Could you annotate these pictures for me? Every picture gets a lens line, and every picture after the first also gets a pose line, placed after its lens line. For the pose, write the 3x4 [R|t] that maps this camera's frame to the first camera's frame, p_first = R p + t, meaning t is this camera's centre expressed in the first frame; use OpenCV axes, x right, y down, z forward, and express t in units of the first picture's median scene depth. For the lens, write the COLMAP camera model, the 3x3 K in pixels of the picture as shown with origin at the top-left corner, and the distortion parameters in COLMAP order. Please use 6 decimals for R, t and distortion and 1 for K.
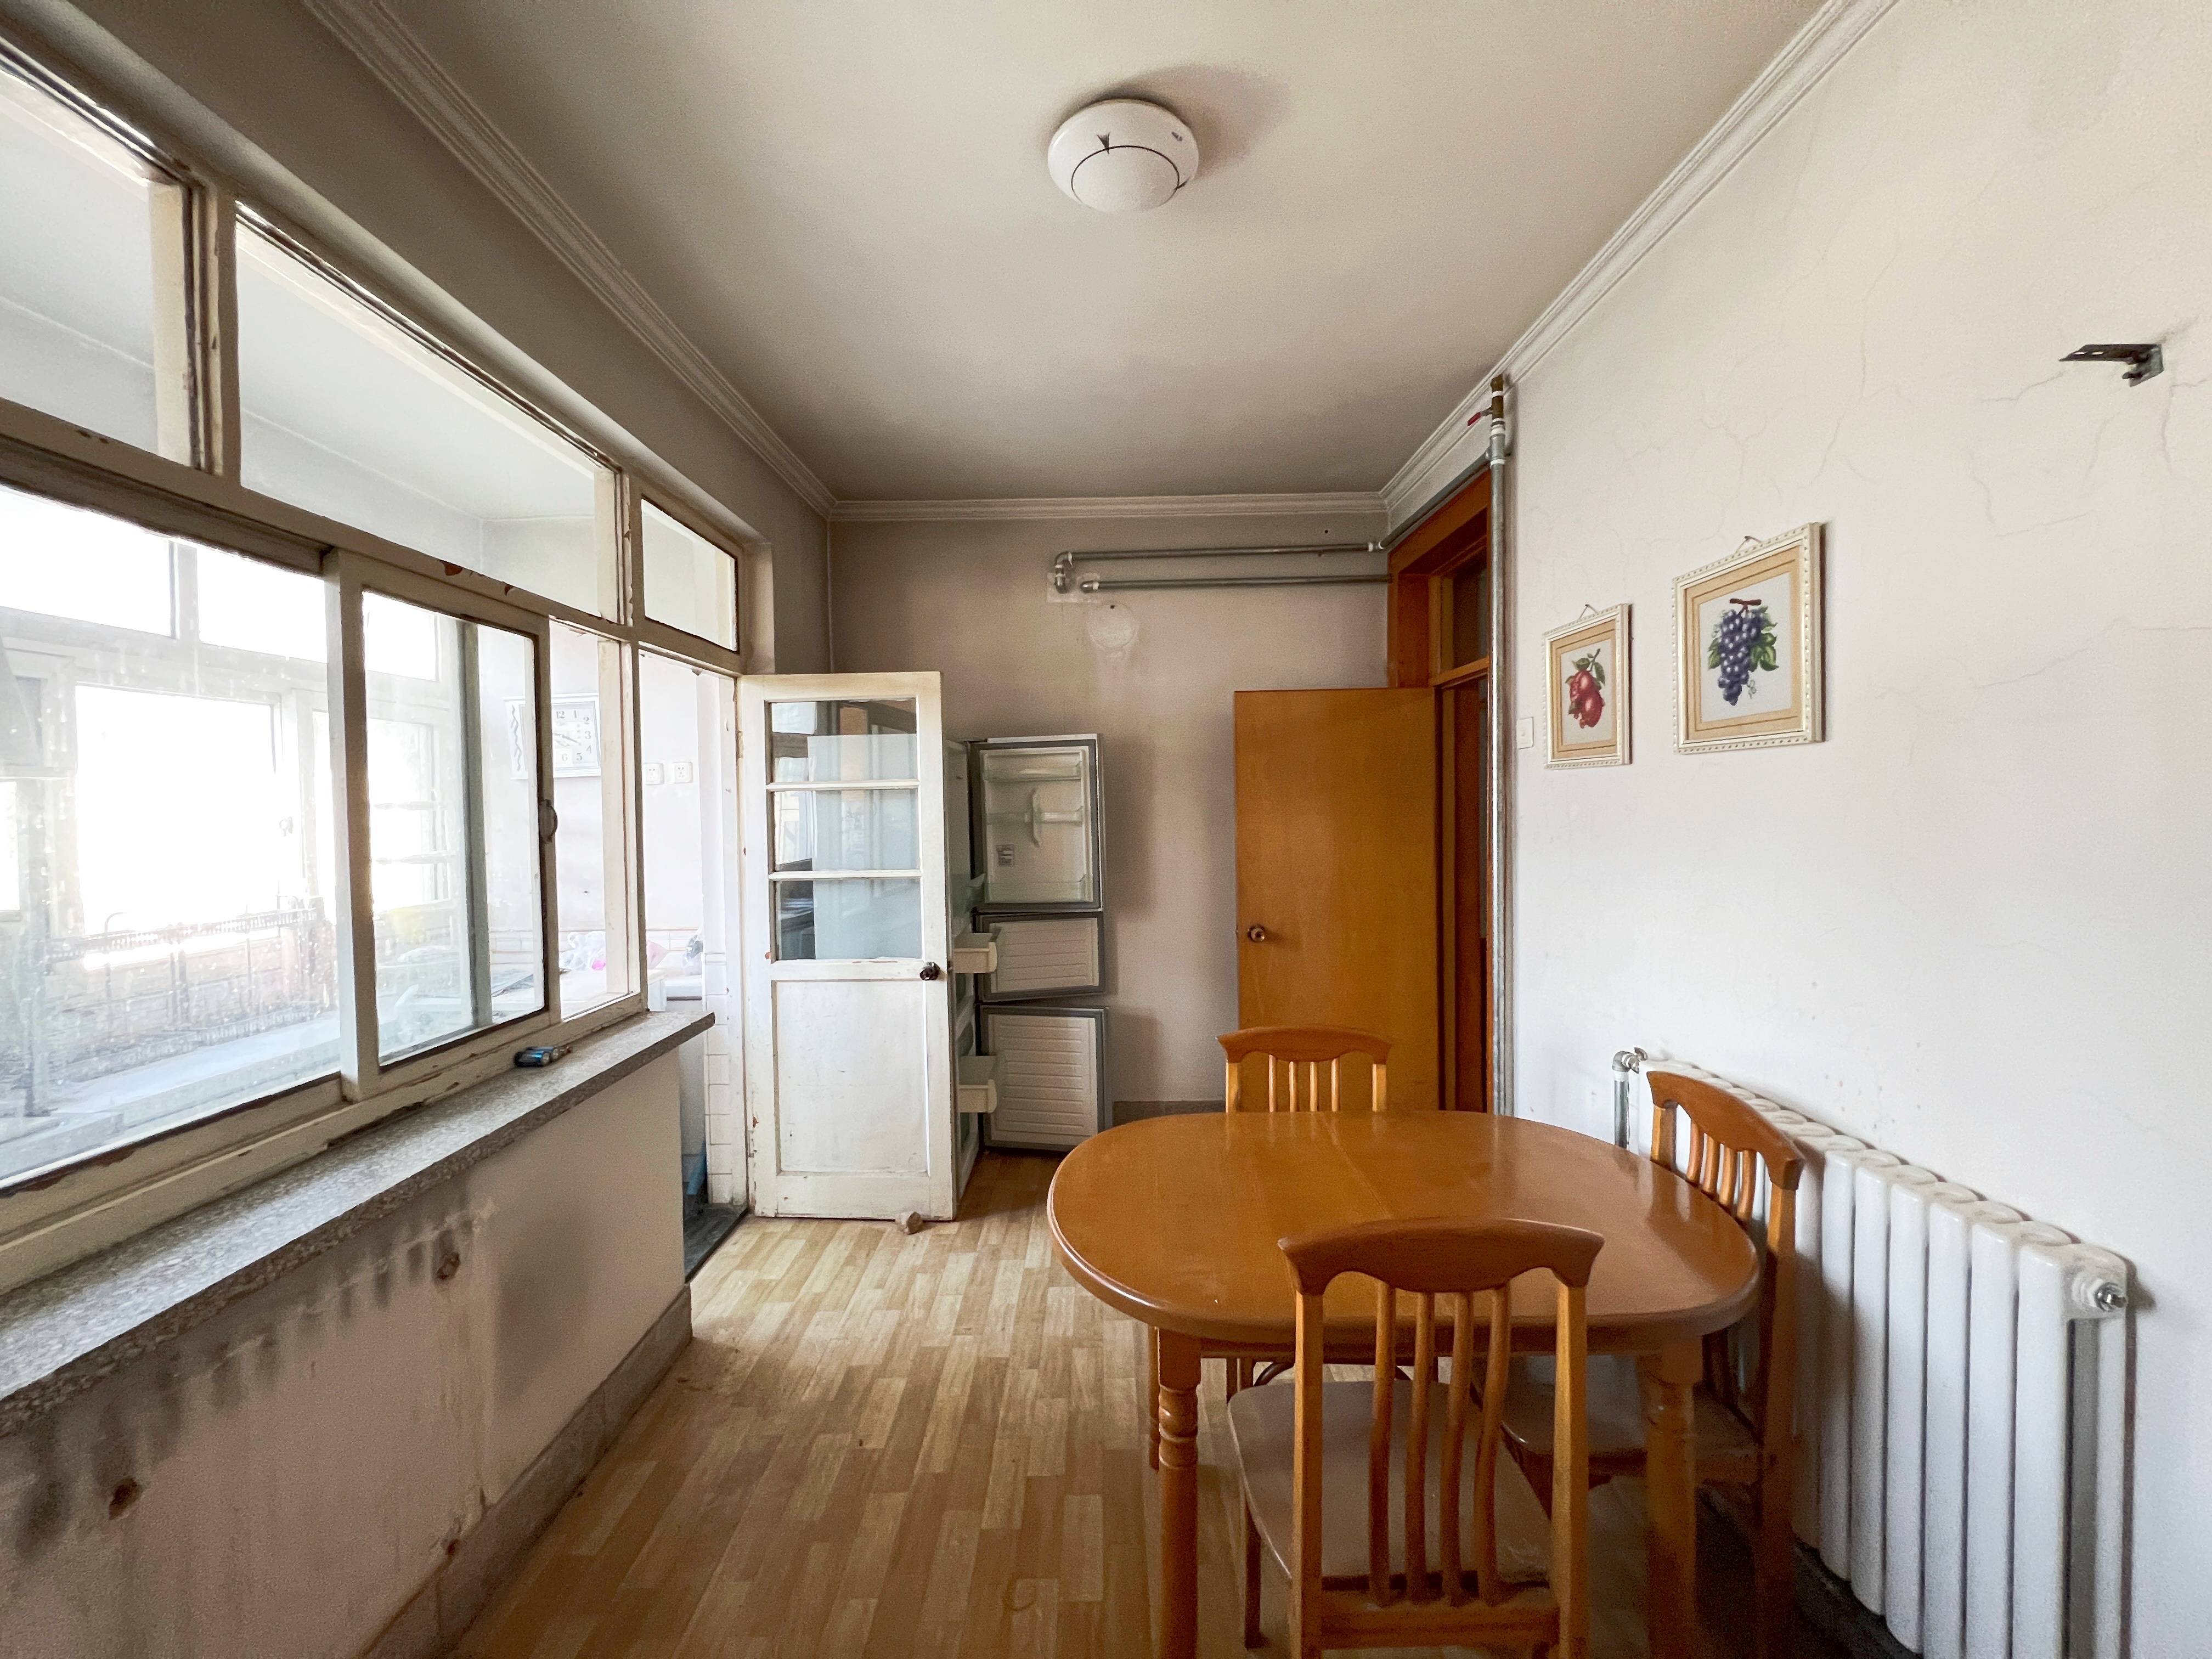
lens RADIAL K [[889.5, 0, 1095.8], [0, 889.5, 826.1], [0, 0, 1]] dist [0.001261, 0.000028]
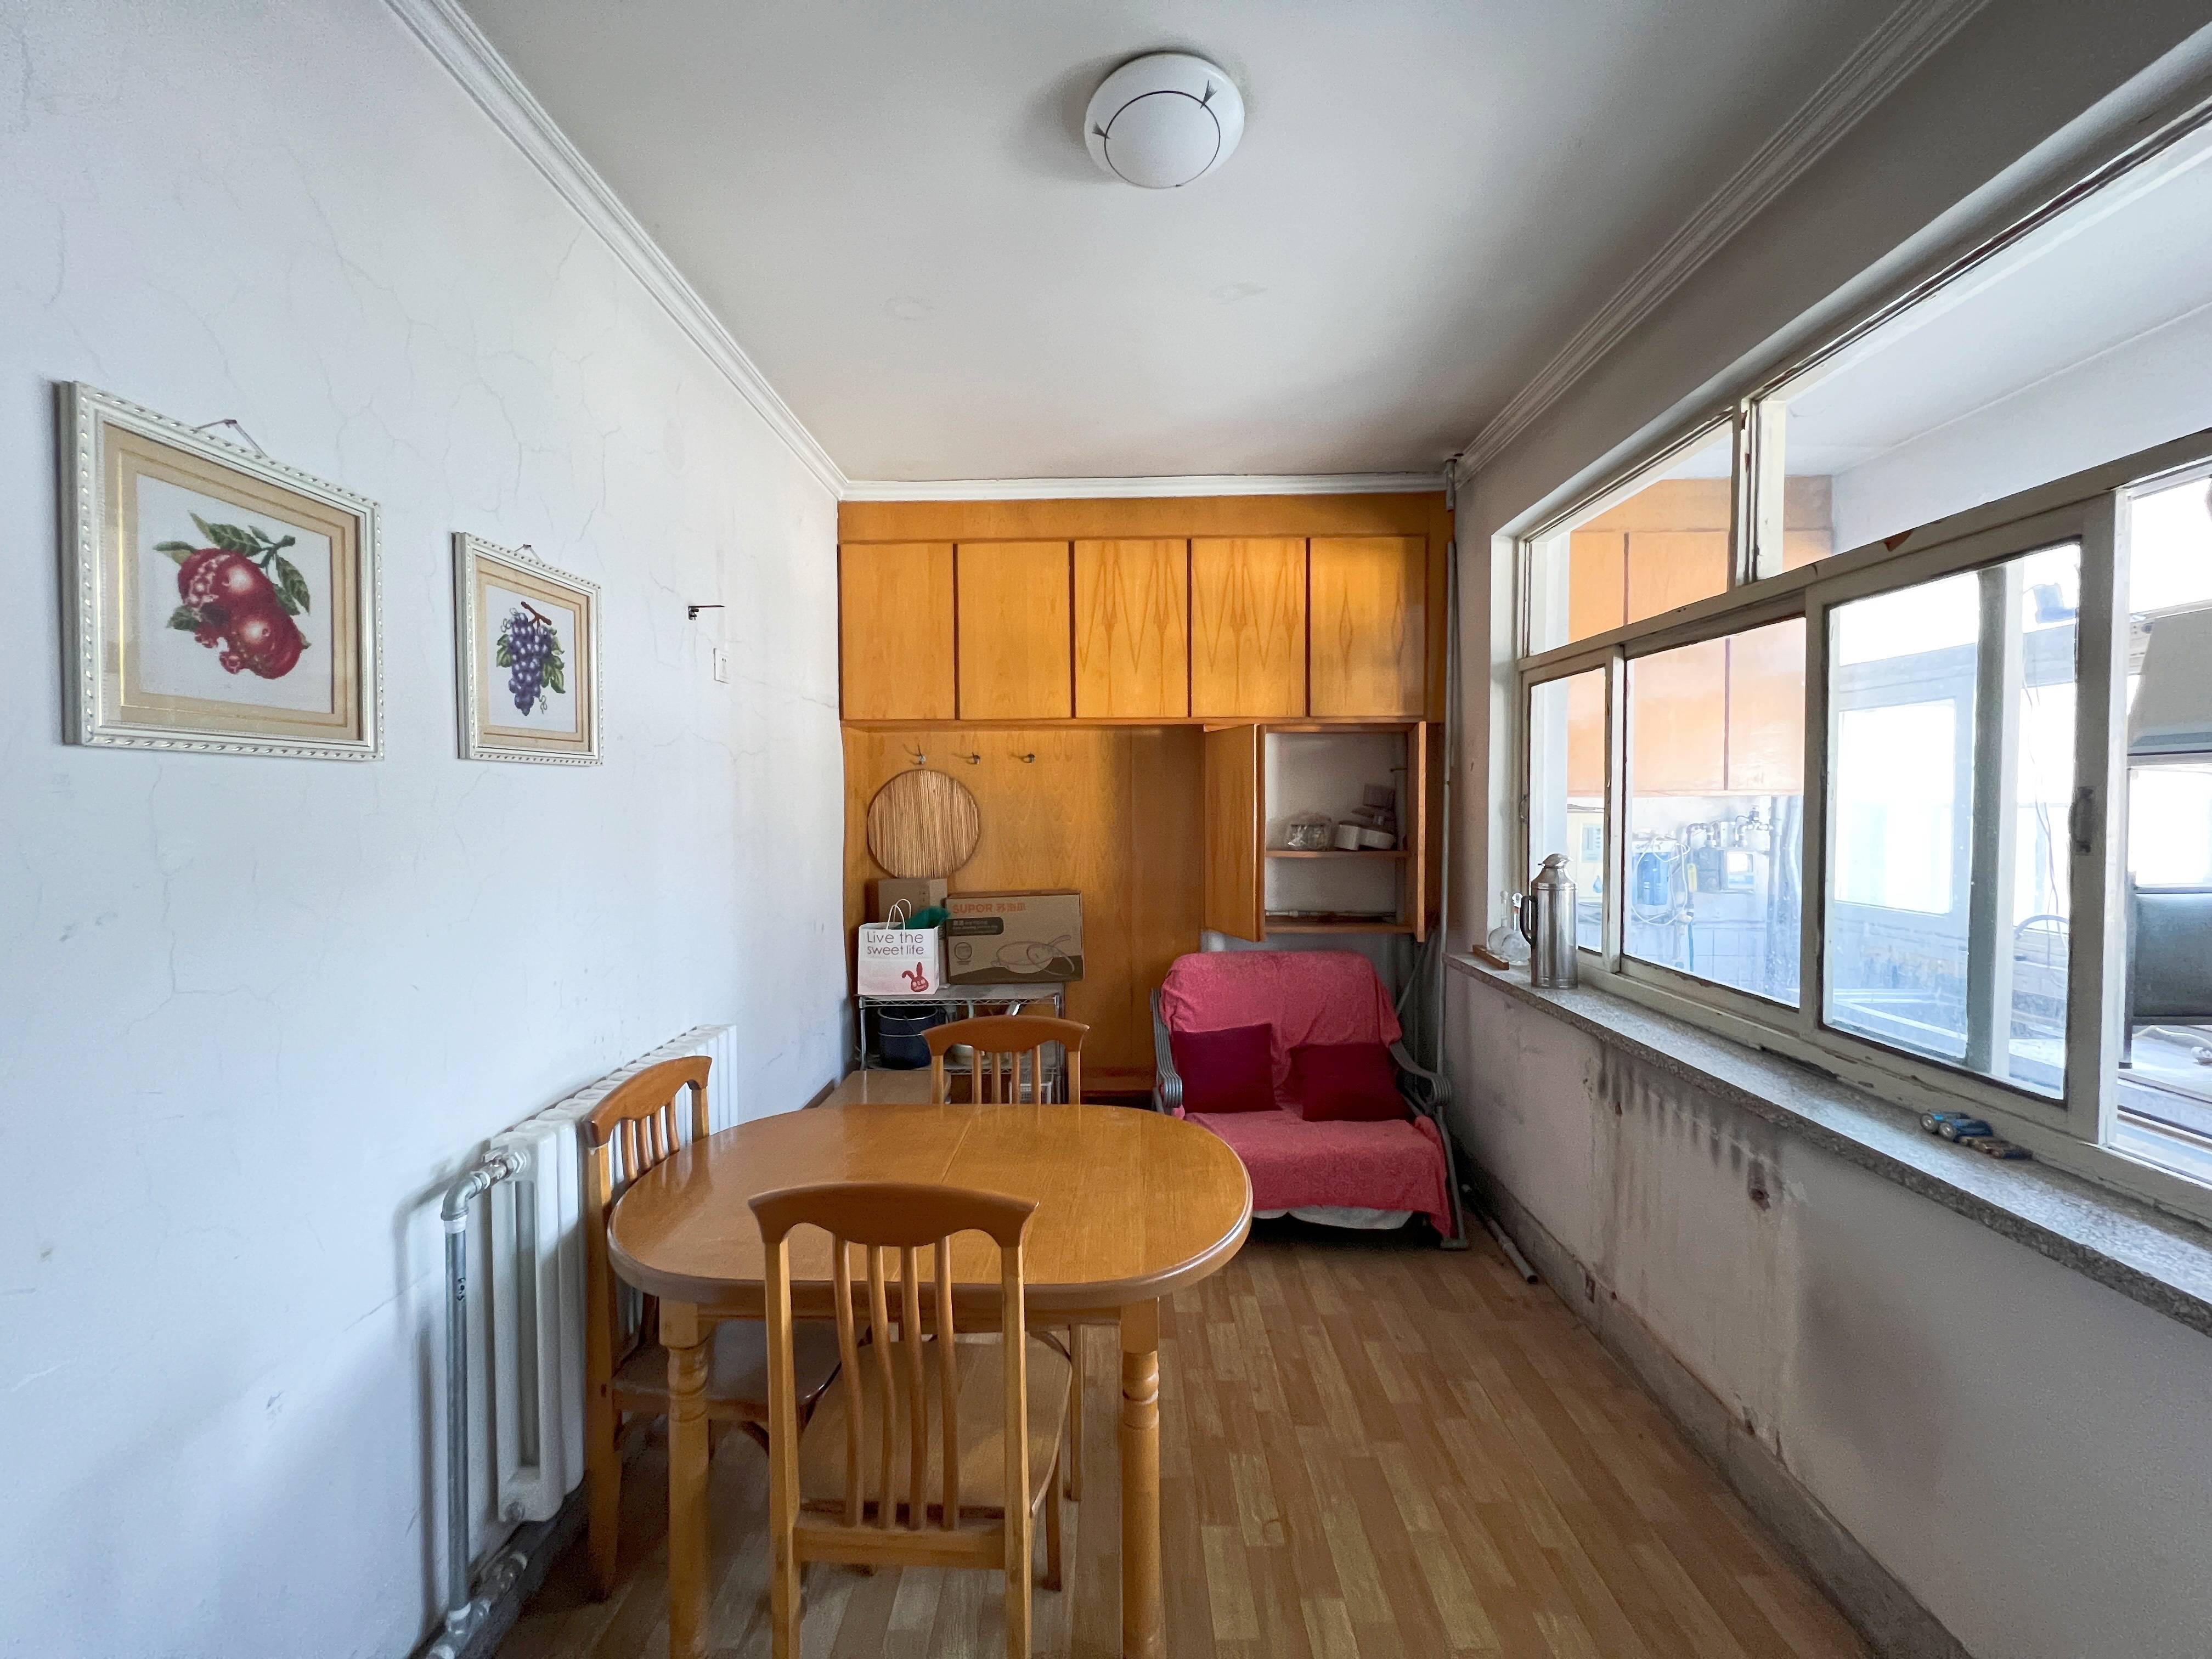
lens RADIAL K [[889.5, 0, 1100.5], [0, 889.5, 820.4], [0, 0, 1]] dist [0.001261, 0.000028]
pose [[-0.999814, 0.018624, 0.004932, 0.106720], [0.018848, 0.998569, 0.050046, -0.061492], [-0.003992, 0.050129, -0.998735, 1.985286]]
